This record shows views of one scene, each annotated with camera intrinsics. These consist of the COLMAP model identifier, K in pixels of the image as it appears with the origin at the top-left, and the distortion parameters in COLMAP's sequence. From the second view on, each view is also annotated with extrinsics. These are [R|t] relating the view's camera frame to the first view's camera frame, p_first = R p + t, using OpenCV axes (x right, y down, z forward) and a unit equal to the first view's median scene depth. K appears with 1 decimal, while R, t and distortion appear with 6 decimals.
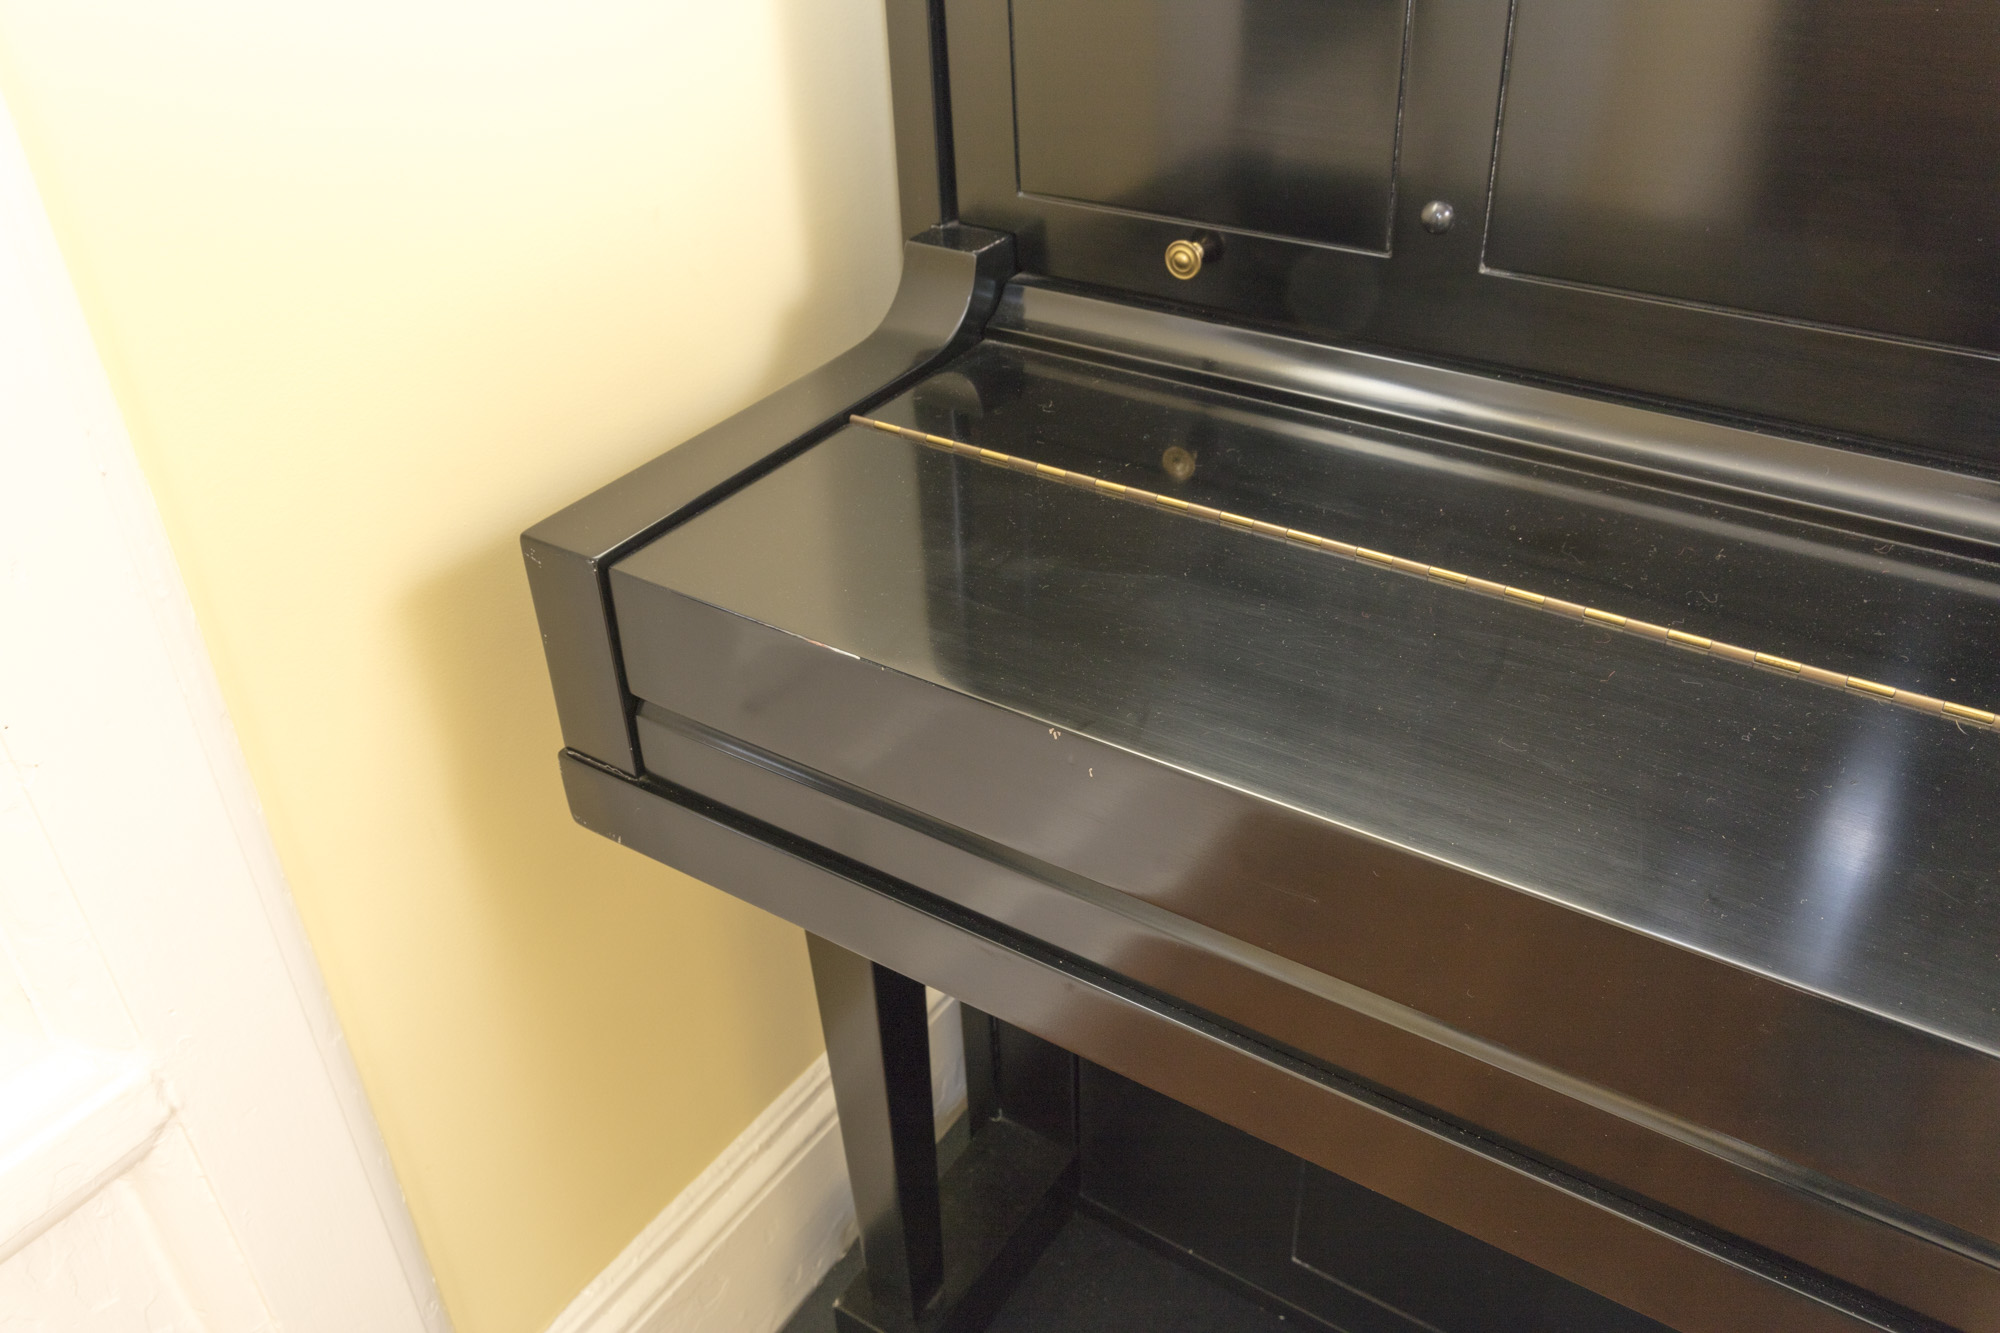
lens RADIAL K [[1597.7, 0, 998.4], [0, 1597.7, 669.0], [0, 0, 1]] dist [-0.003444, 0.008611]
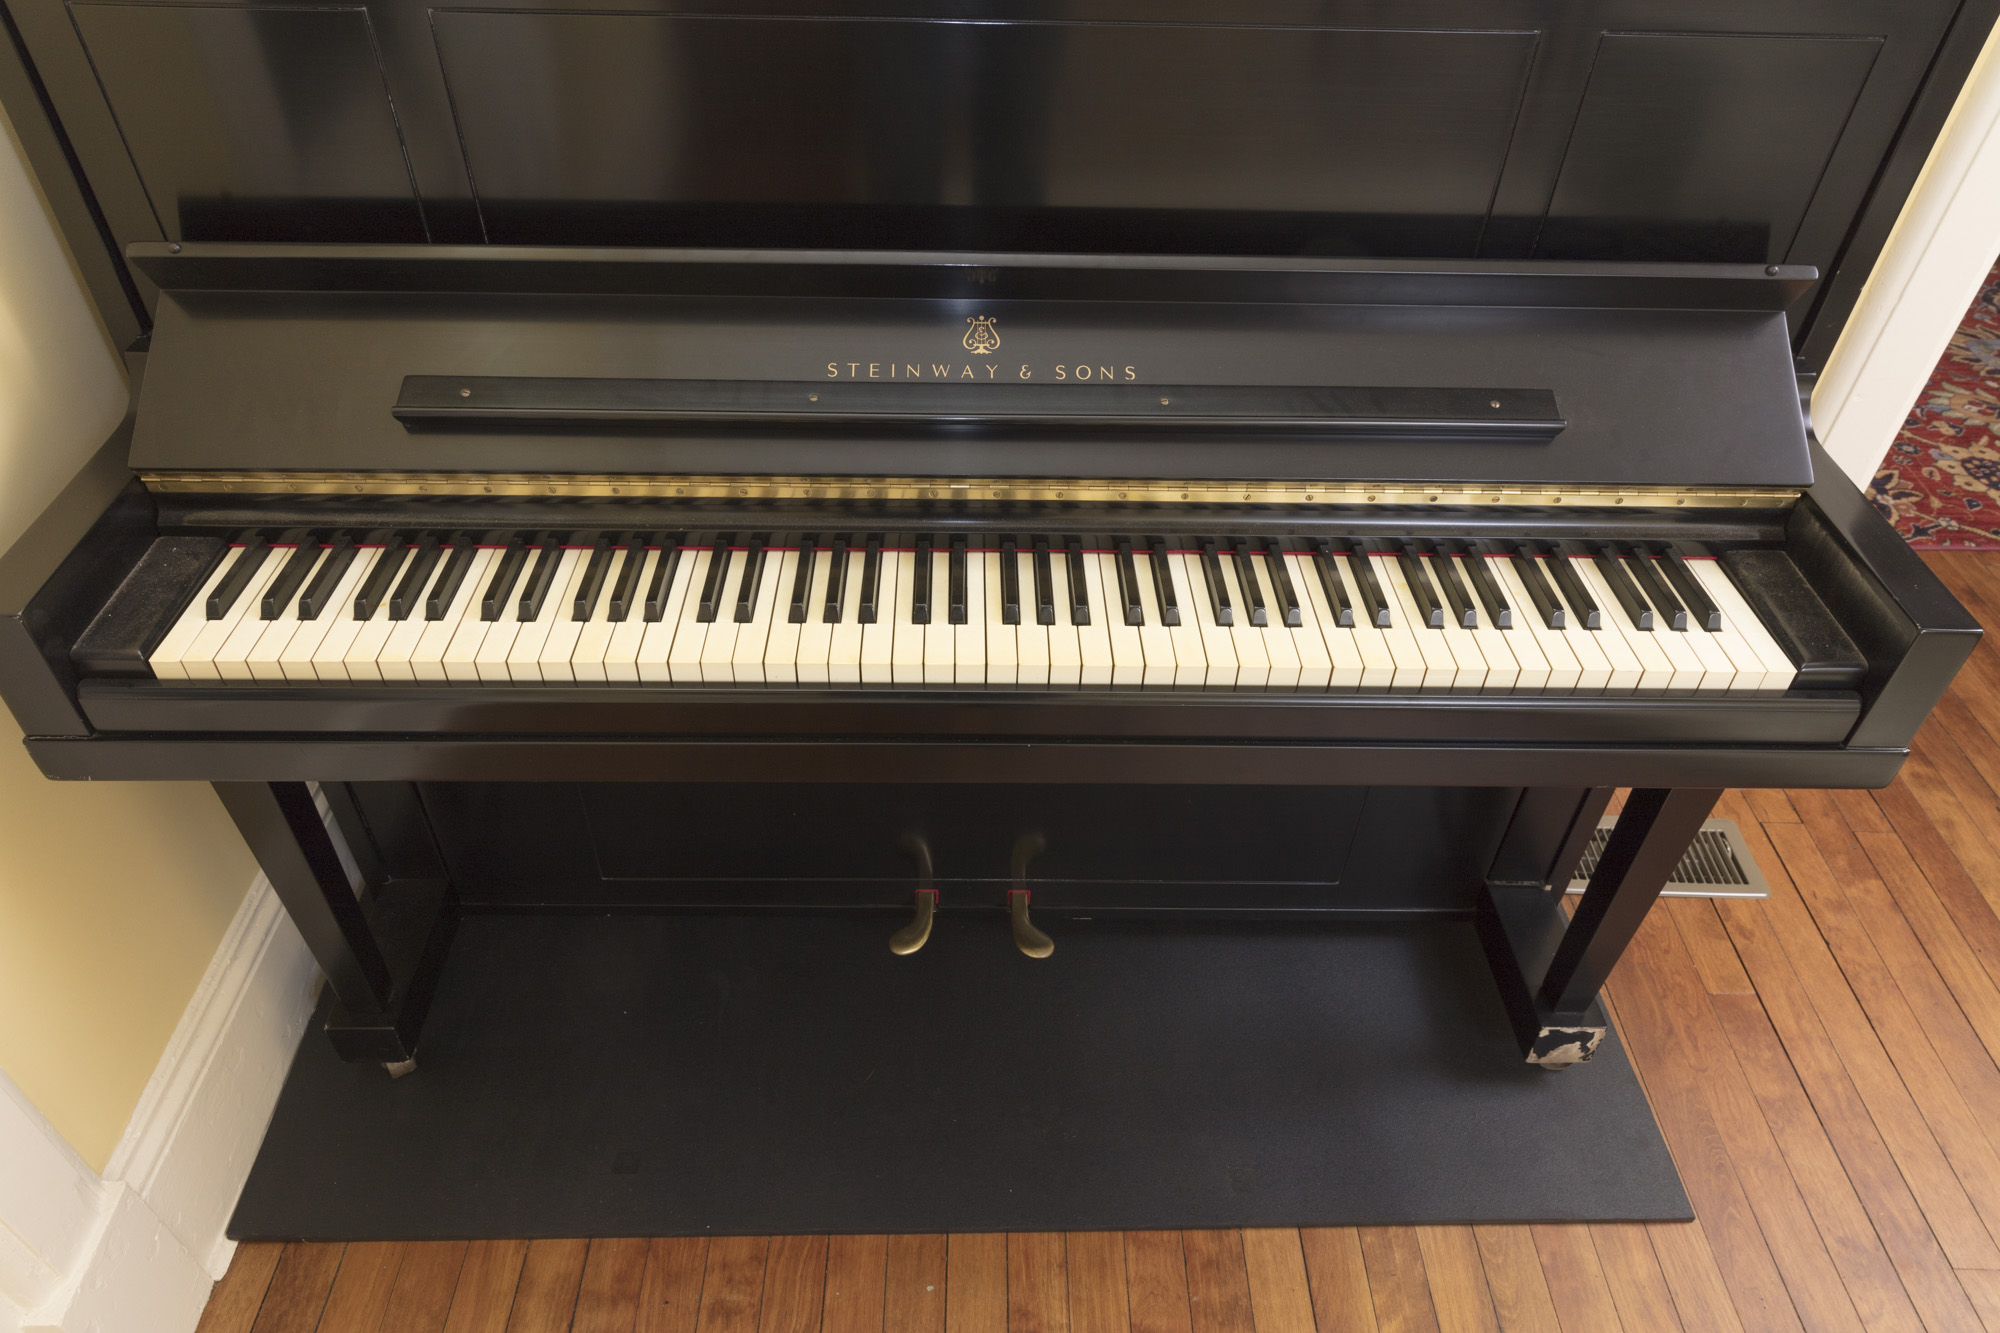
lens RADIAL K [[1315.8, 0, 995.8], [0, 1315.8, 665.1], [0, 0, 1]] dist [0.003406, -0.000511]
pose [[0.817475, -0.337224, 0.466919, -0.050581], [0.266543, 0.940142, 0.212341, -0.025266], [-0.510577, -0.049130, 0.858427, -0.396189]]
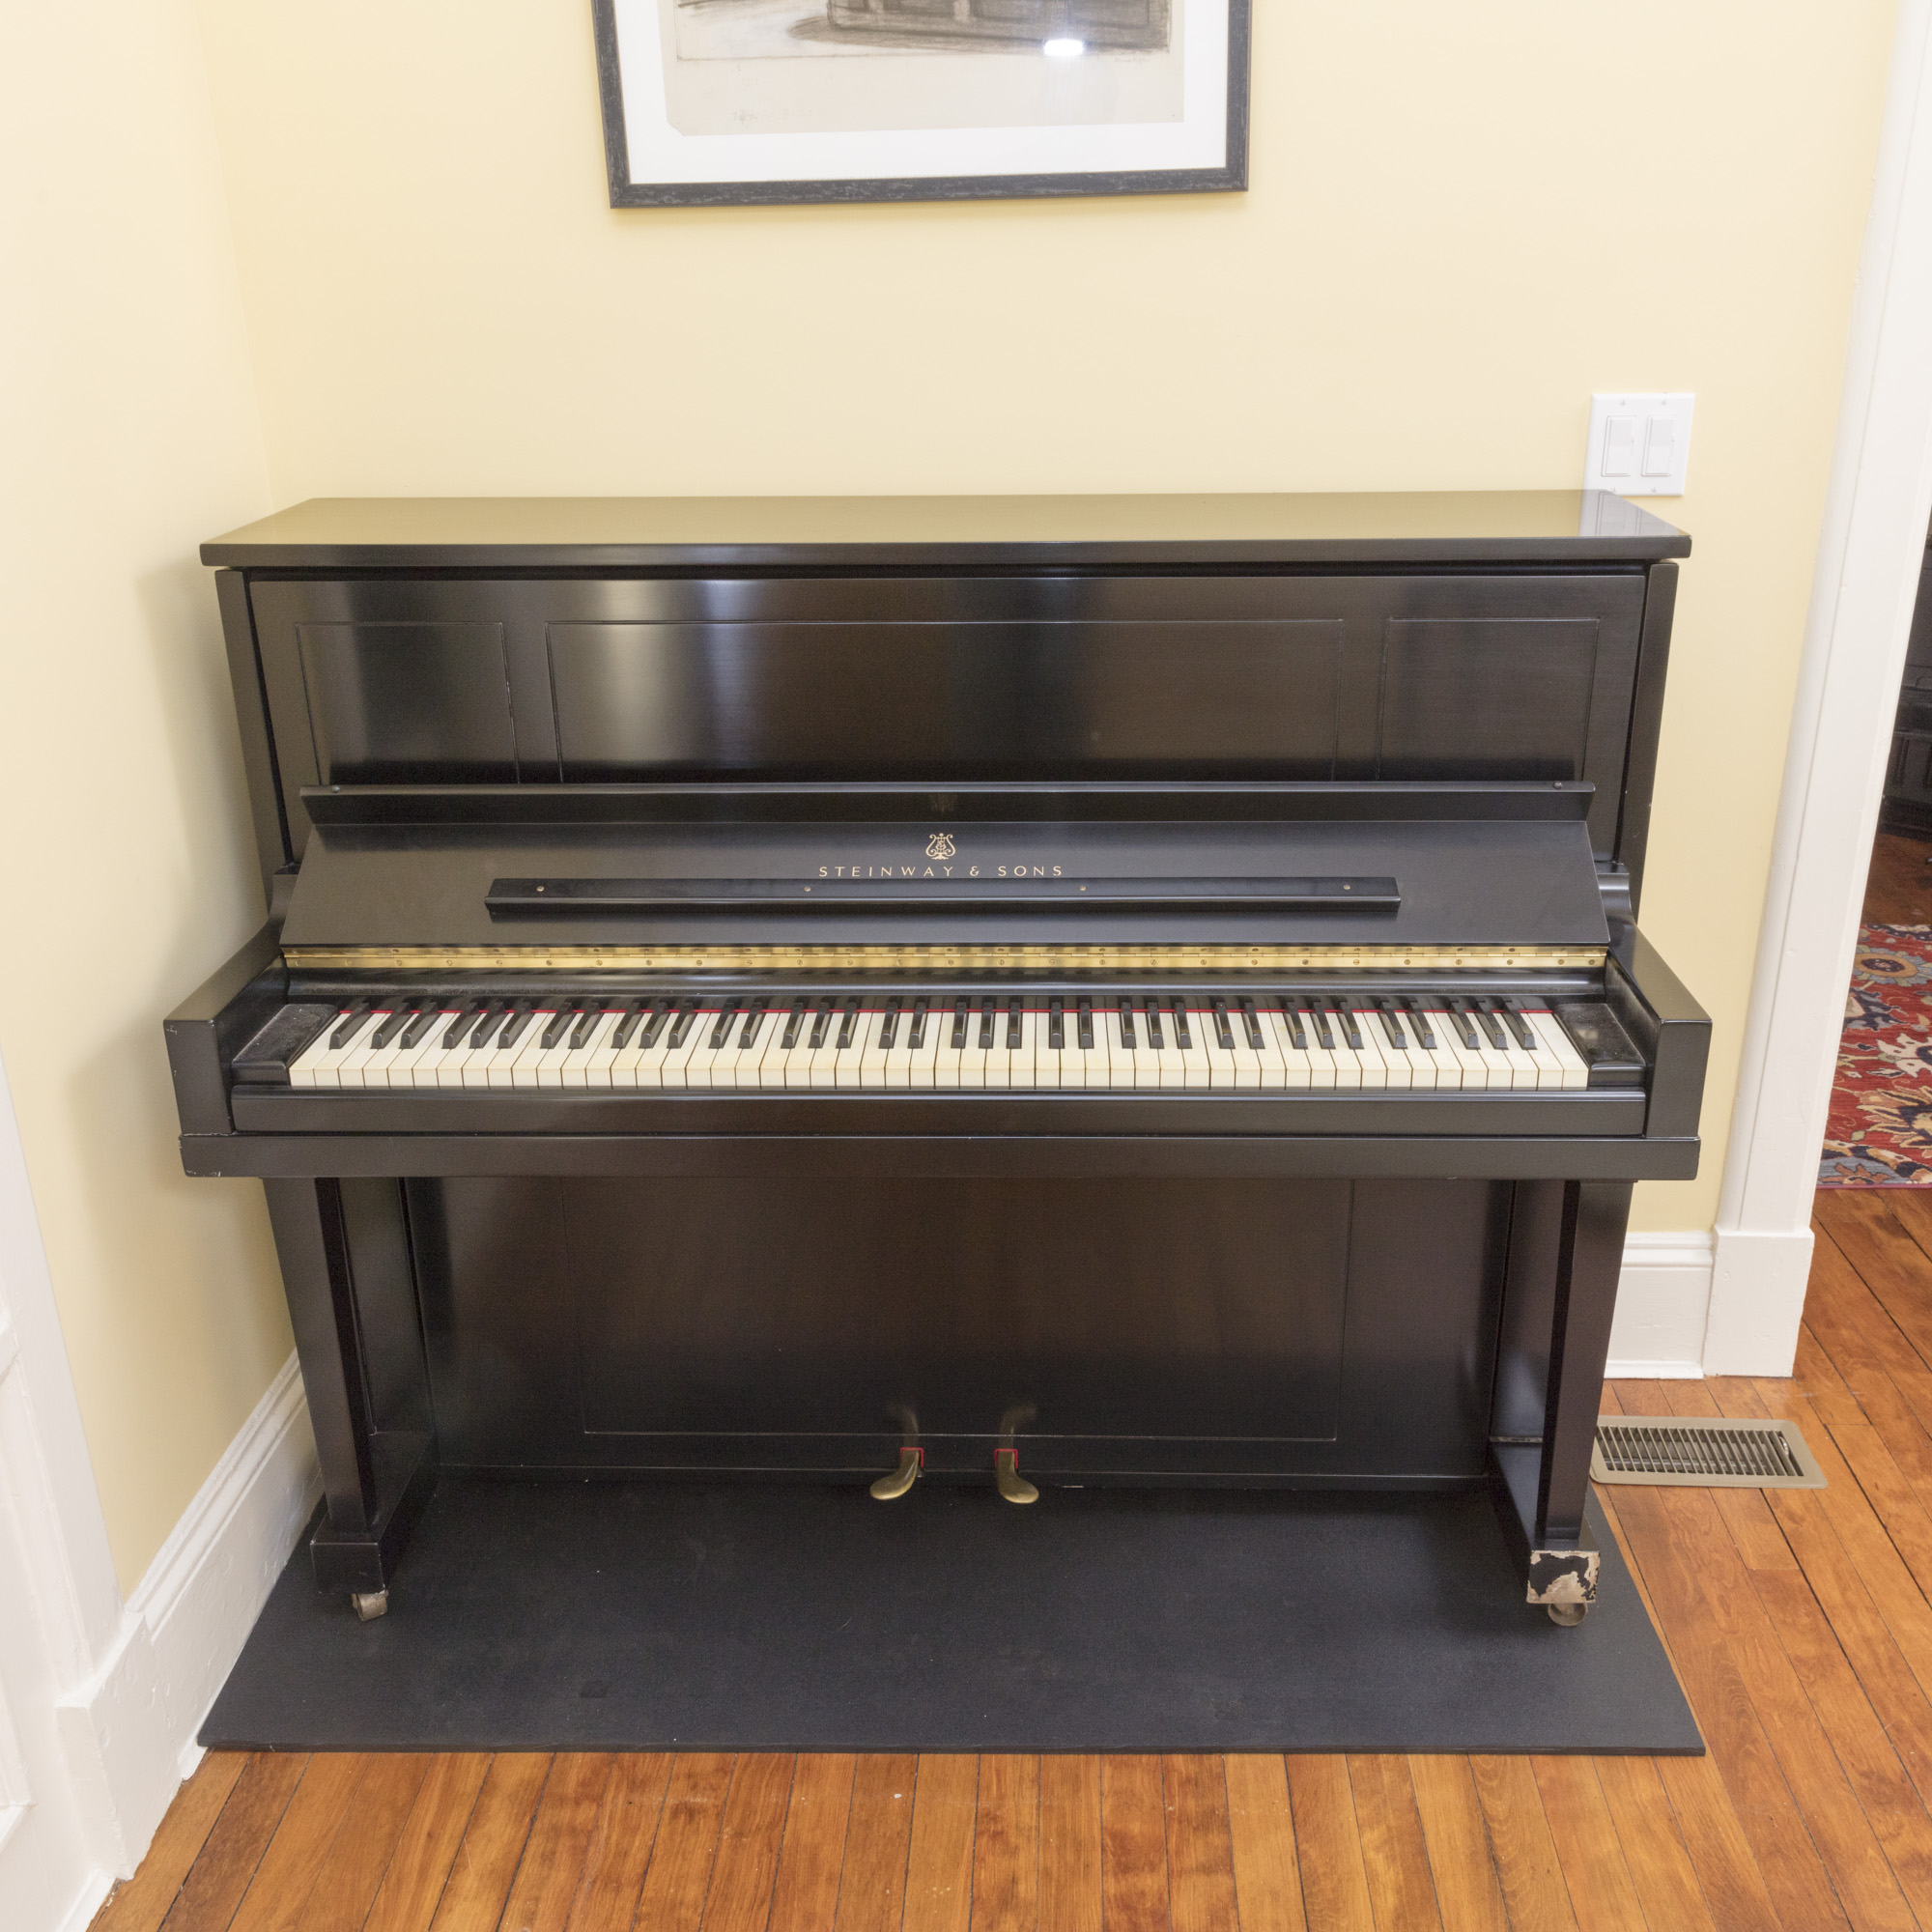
lens RADIAL K [[1919.7, 0, 1007.8], [0, 1919.7, 962.3], [0, 0, 1]] dist [0.012454, -0.011727]
pose [[0.838946, -0.168538, 0.517460, -0.412531], [0.275769, 0.951377, -0.137232, 0.308273], [-0.469171, 0.257829, 0.844631, -1.052029]]
